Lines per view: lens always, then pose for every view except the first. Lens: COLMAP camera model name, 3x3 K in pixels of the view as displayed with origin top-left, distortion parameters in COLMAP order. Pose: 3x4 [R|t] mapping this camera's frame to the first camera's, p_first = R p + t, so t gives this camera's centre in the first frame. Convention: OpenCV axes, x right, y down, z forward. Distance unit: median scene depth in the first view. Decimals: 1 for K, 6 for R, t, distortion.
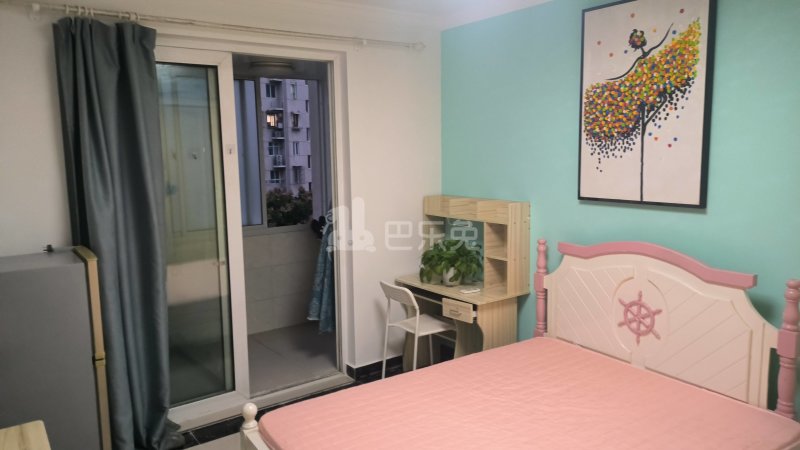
lens RADIAL K [[599.4, 0, 400.1], [0, 599.4, 218.5], [0, 0, 1]] dist [0.038323, -0.001152]
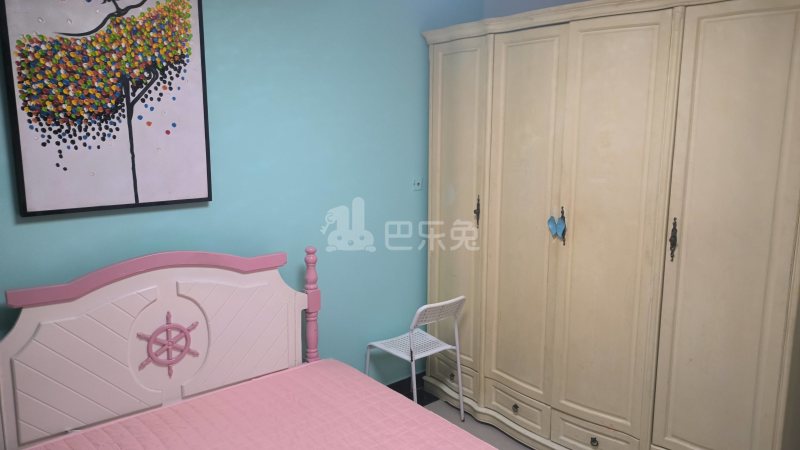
lens RADIAL K [[599.4, 0, 400.0], [0, 599.4, 231.3], [0, 0, 1]] dist [0.038323, -0.001152]
pose [[-0.107498, -0.143988, 0.983723, -0.418535], [0.134093, 0.978316, 0.157849, -0.072022], [-0.985121, 0.148878, -0.085859, 0.742701]]
